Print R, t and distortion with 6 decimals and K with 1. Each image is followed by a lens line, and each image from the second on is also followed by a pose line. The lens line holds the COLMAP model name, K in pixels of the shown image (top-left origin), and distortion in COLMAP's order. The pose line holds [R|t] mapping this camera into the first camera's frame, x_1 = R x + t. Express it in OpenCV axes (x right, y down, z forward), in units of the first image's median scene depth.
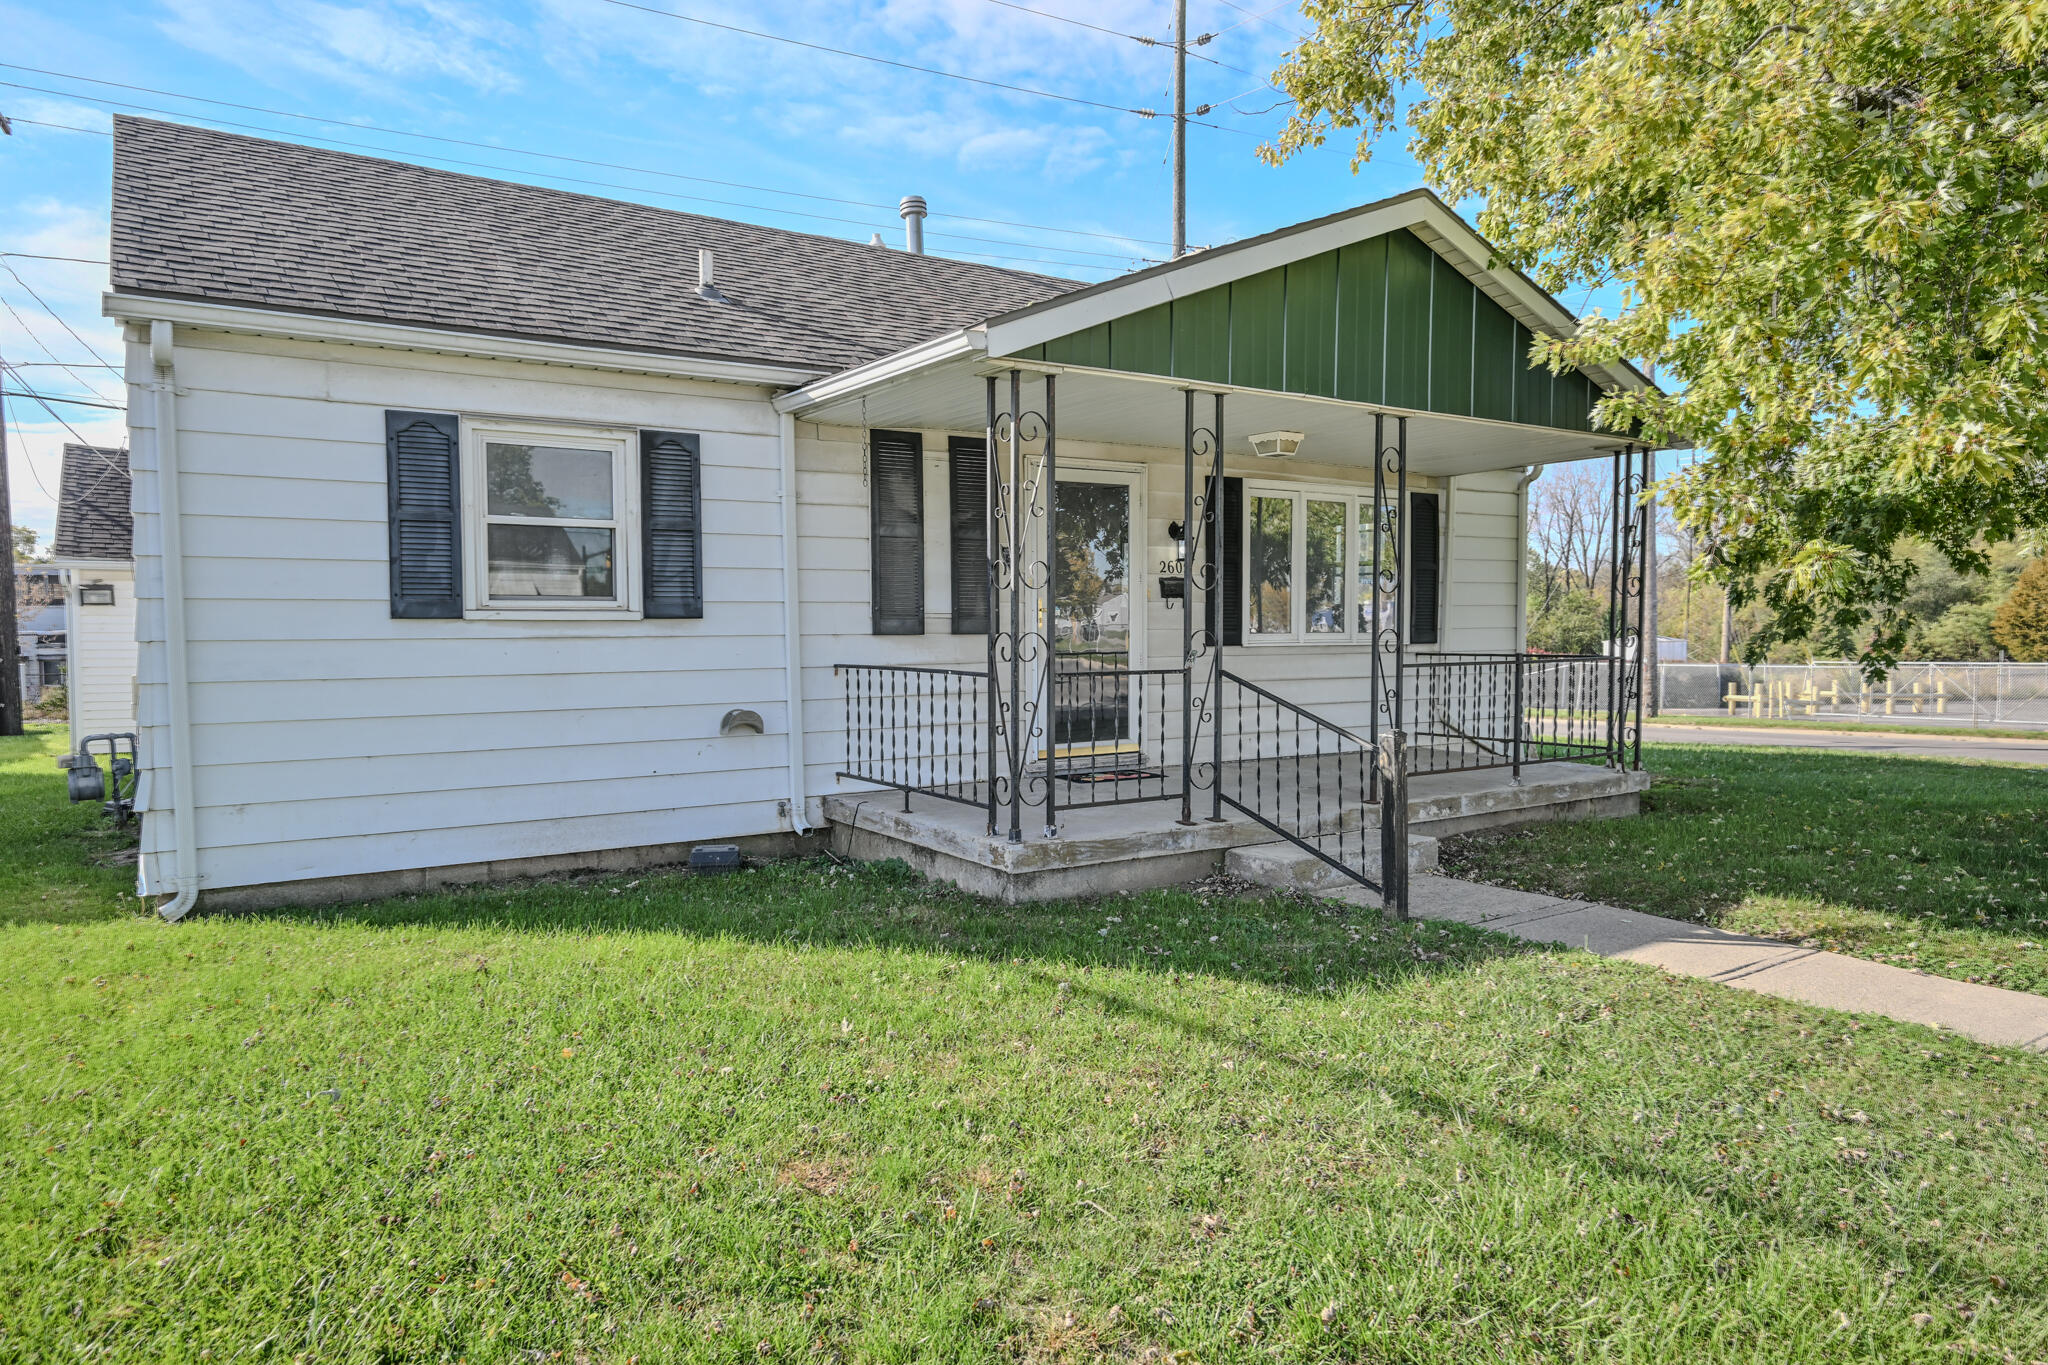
lens RADIAL K [[1308.6, 0, 1029.1], [0, 1308.6, 684.7], [0, 0, 1]] dist [-0.003061, 0.001793]
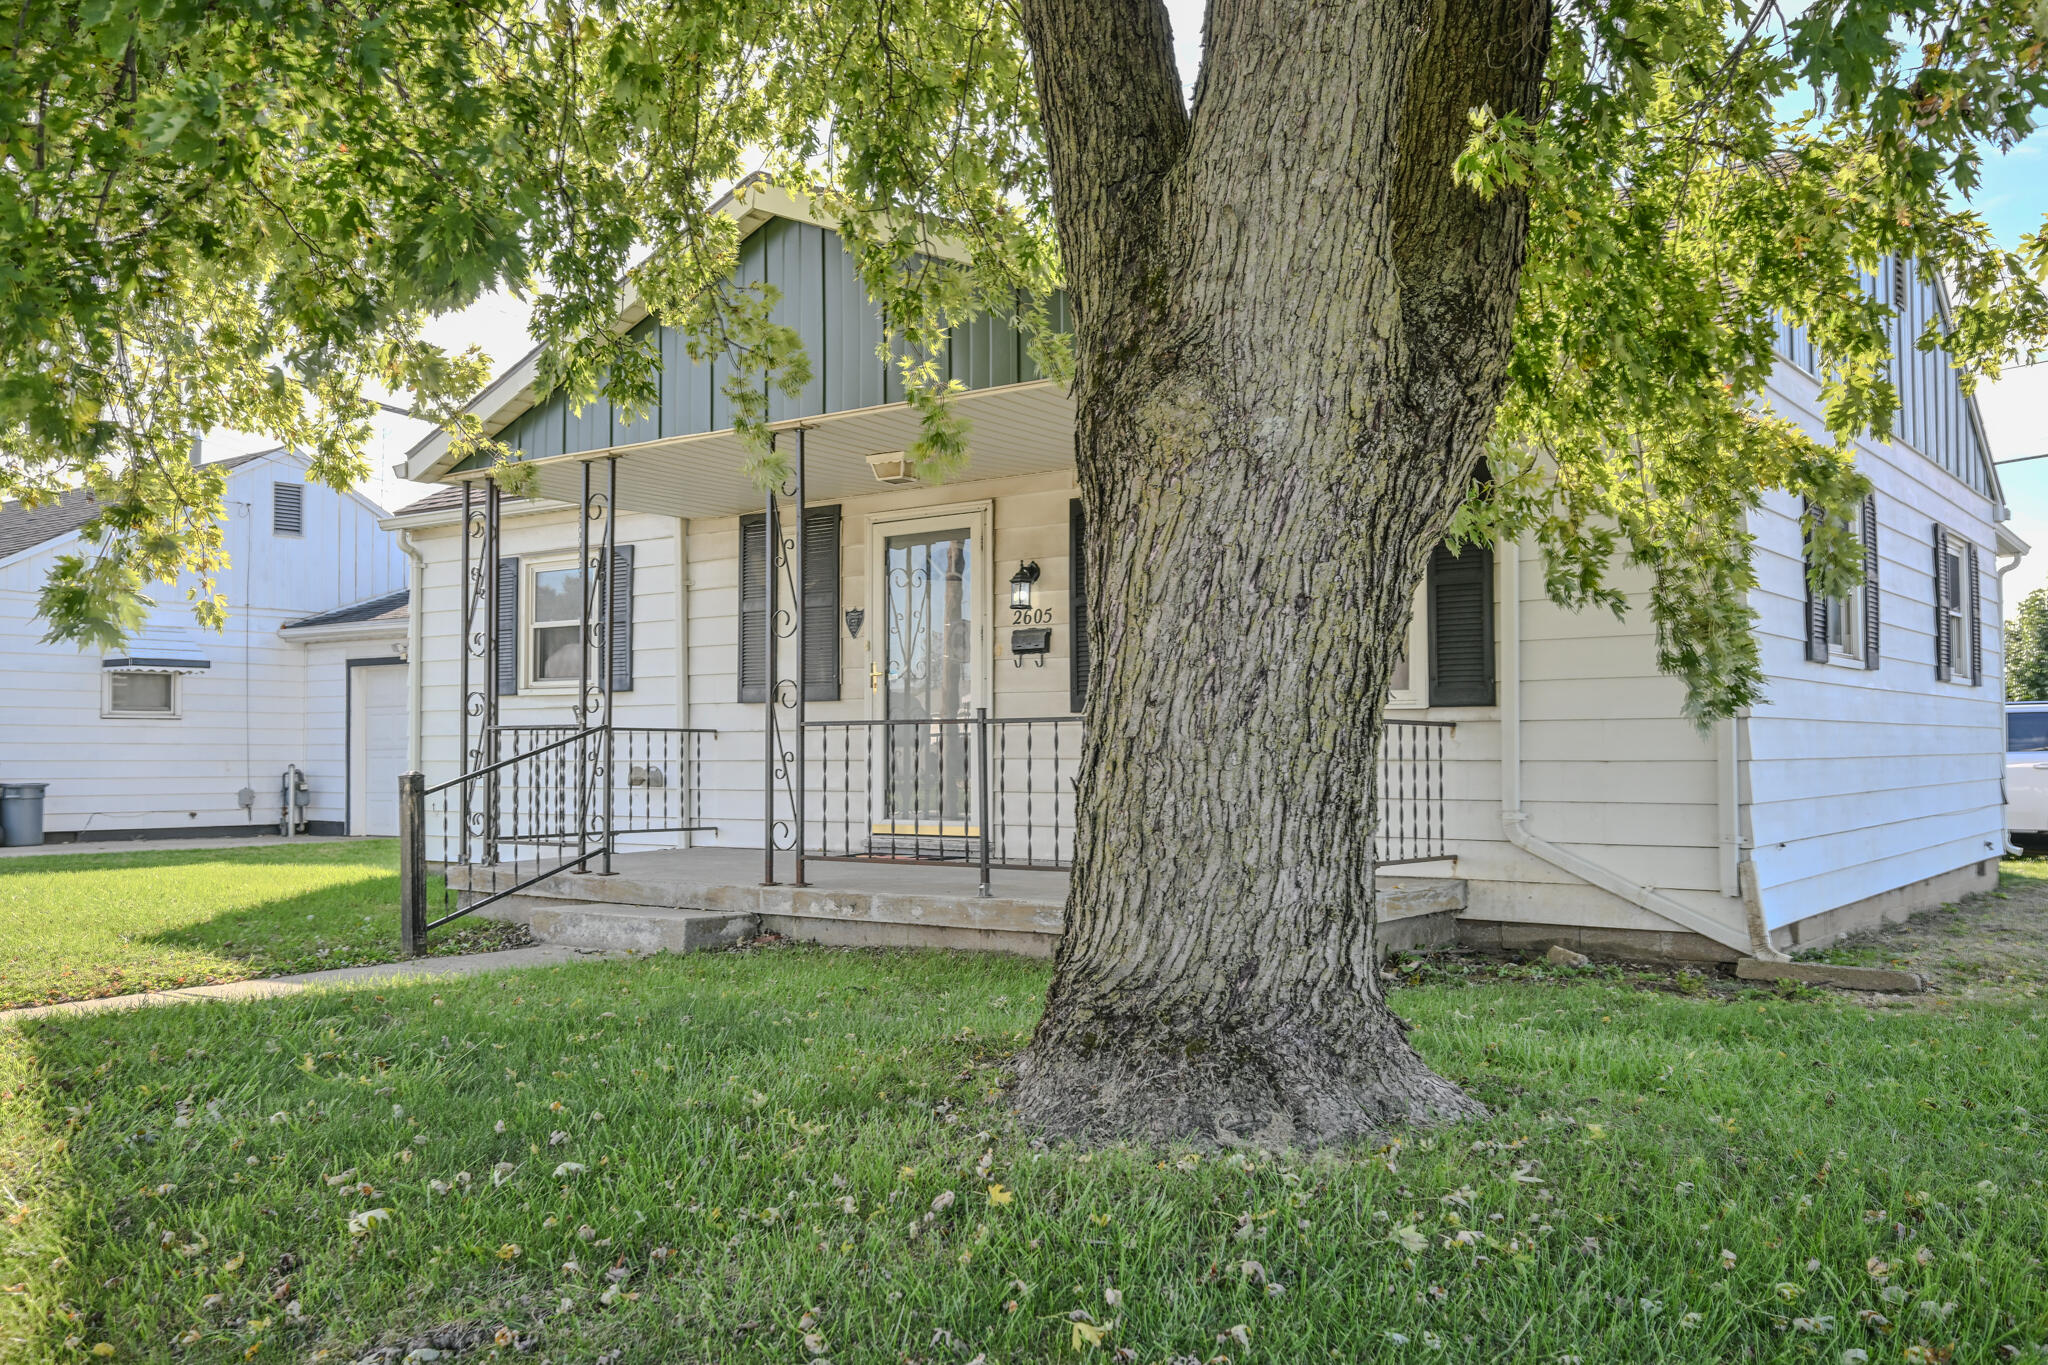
lens RADIAL K [[1755.0, 0, 1022.2], [0, 1755.0, 683.1], [0, 0, 1]] dist [0.007474, 0.000561]
pose [[0.332612, -0.036686, -0.942350, 1.399108], [-0.046837, 0.997367, -0.055360, 0.015764], [0.941900, 0.062550, 0.330018, 0.776982]]
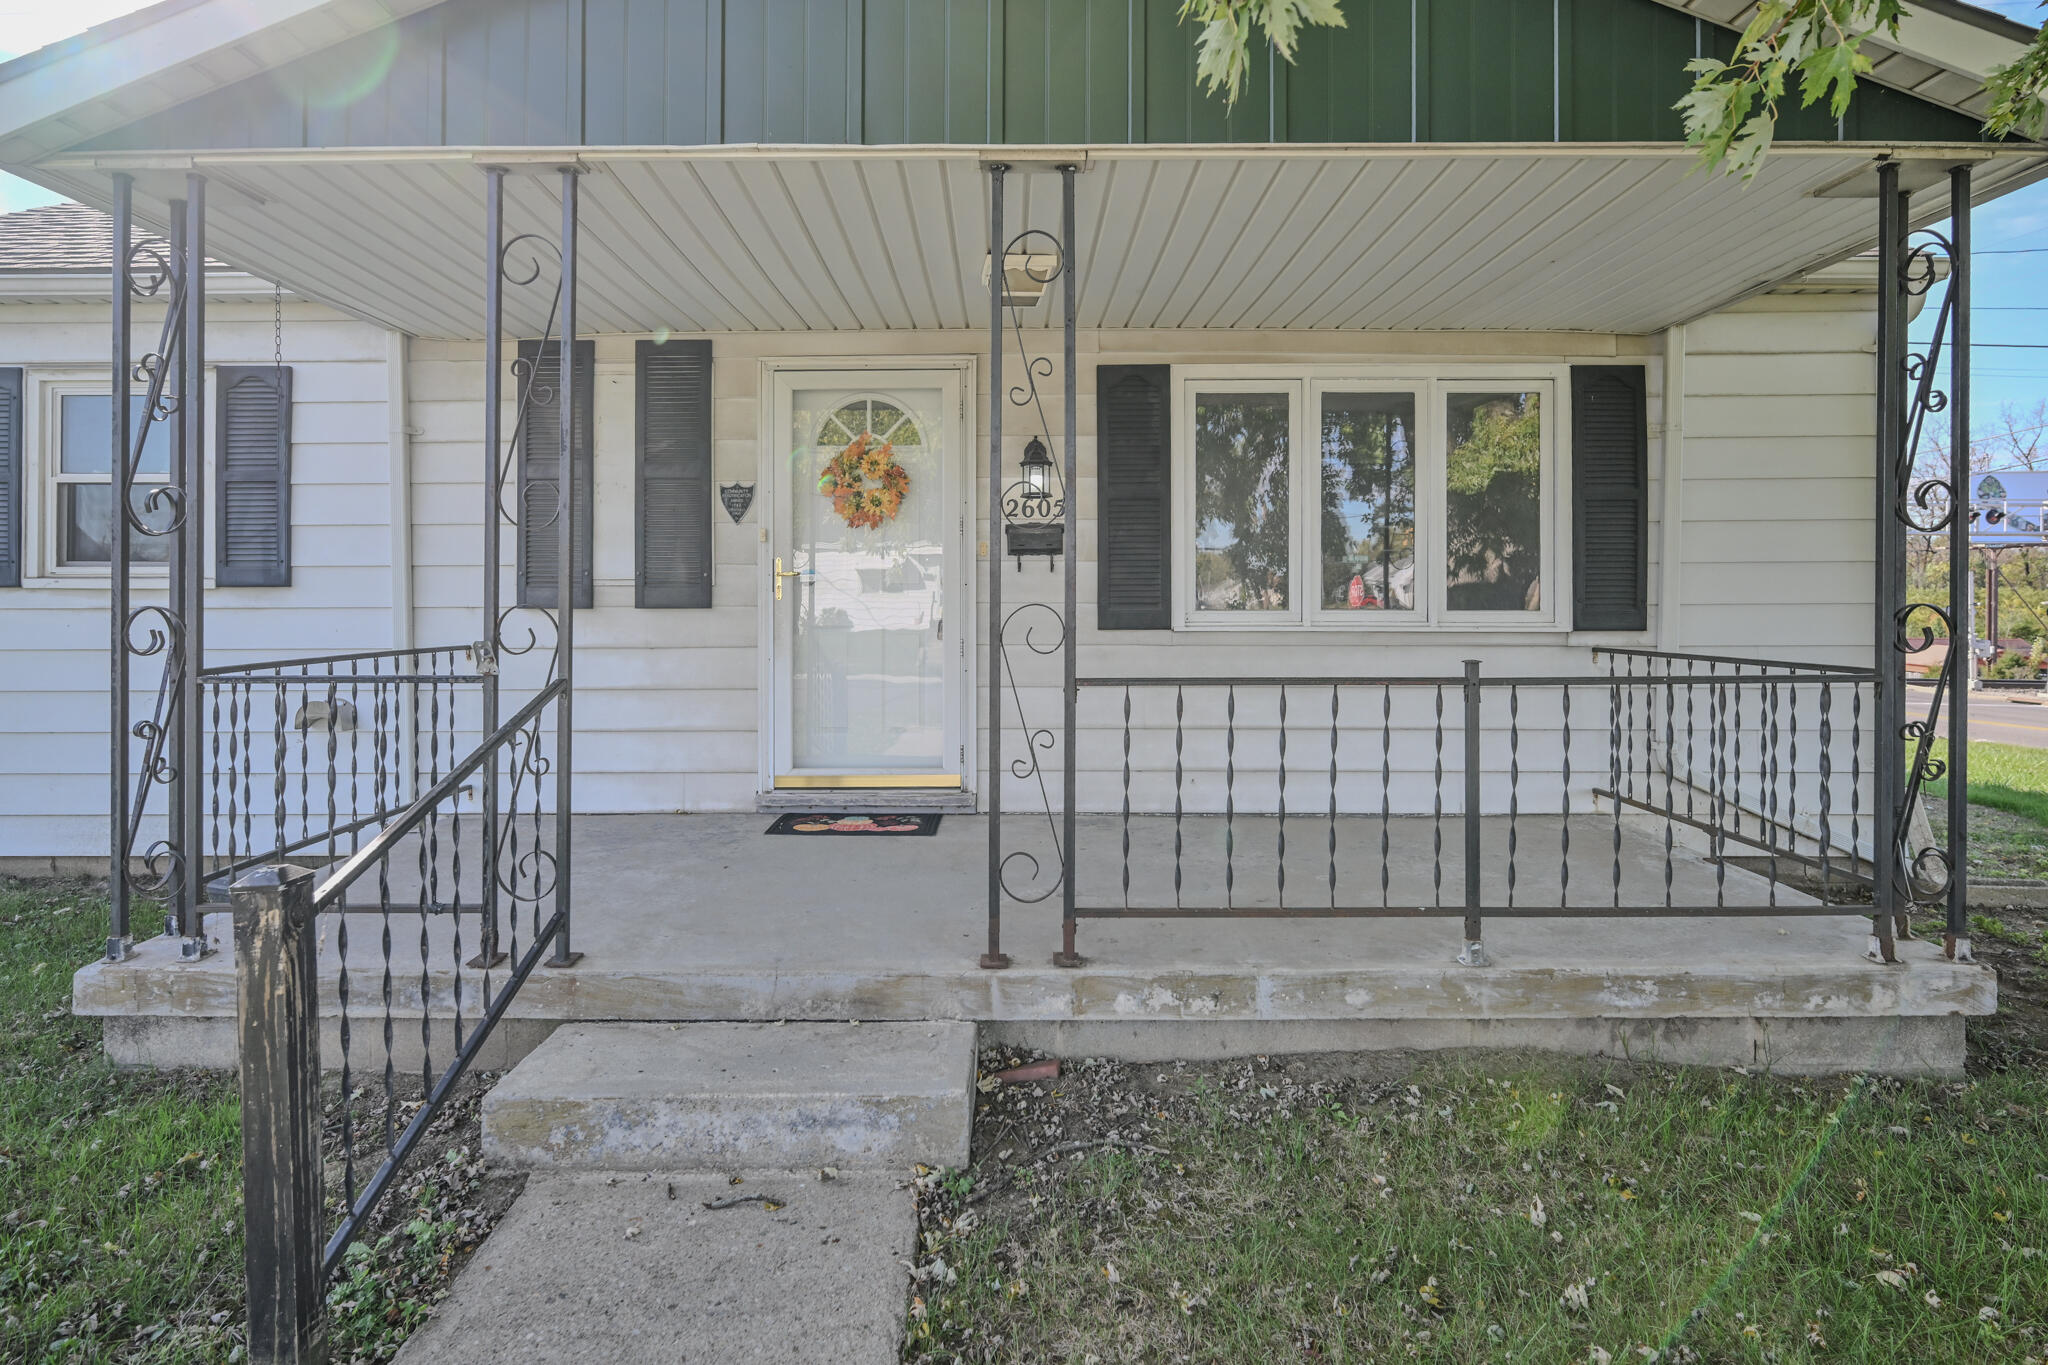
lens RADIAL K [[1082.1, 0, 1009.1], [0, 1082.1, 589.0], [0, 0, 1]] dist [-0.003110, 0.000339]
pose [[0.827569, -0.004088, -0.561349, 0.494557], [-0.028213, 0.998407, -0.048865, -0.027879], [0.560655, 0.056276, 0.826135, 0.671694]]
